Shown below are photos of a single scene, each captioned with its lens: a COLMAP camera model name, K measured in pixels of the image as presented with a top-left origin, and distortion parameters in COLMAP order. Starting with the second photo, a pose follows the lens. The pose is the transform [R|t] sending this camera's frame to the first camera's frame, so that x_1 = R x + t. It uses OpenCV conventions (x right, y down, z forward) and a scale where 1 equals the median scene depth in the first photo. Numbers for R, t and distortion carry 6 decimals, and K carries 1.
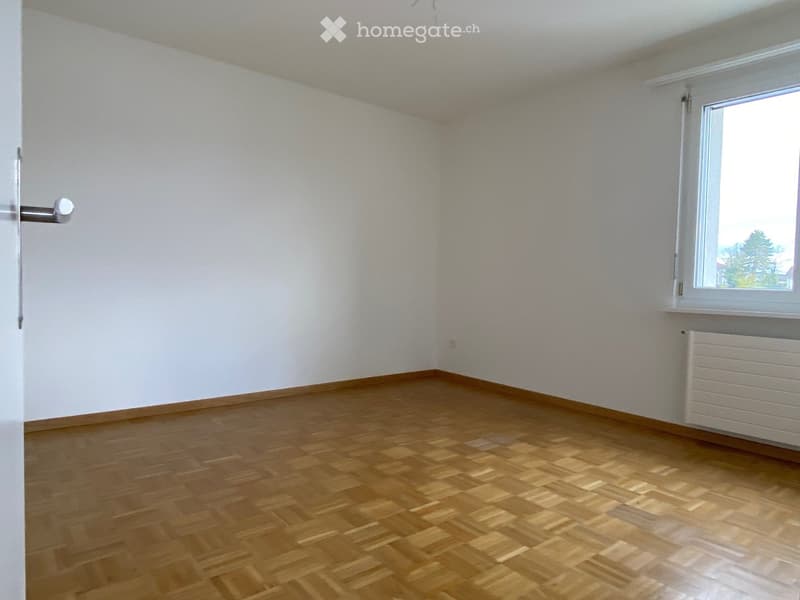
lens RADIAL K [[522.5, 0, 396.0], [0, 522.5, 291.9], [0, 0, 1]] dist [0.056979, -0.048908]
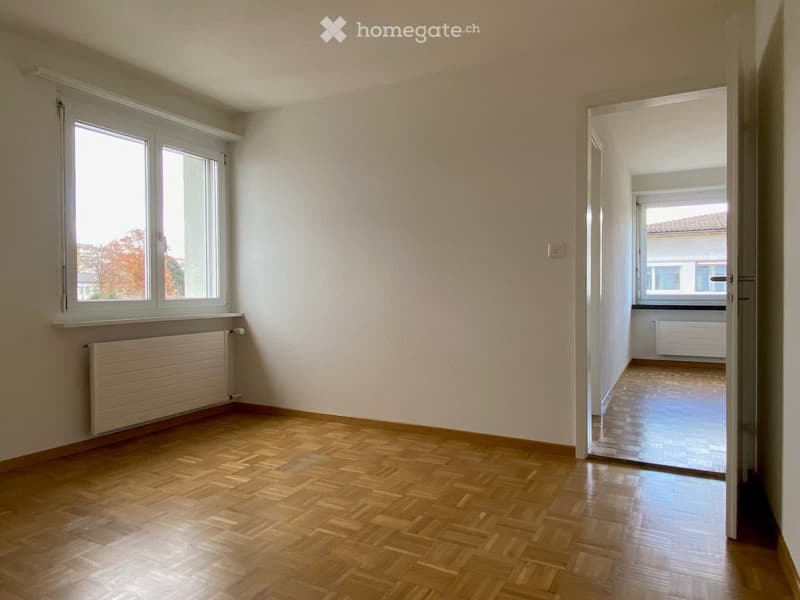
lens RADIAL K [[522.5, 0, 396.0], [0, 522.5, 291.9], [0, 0, 1]] dist [0.056979, -0.048908]
pose [[-0.389088, -0.020023, 0.920983, -0.779309], [0.022793, 0.999248, 0.031354, -0.056527], [-0.920918, 0.033191, -0.388339, 1.113889]]
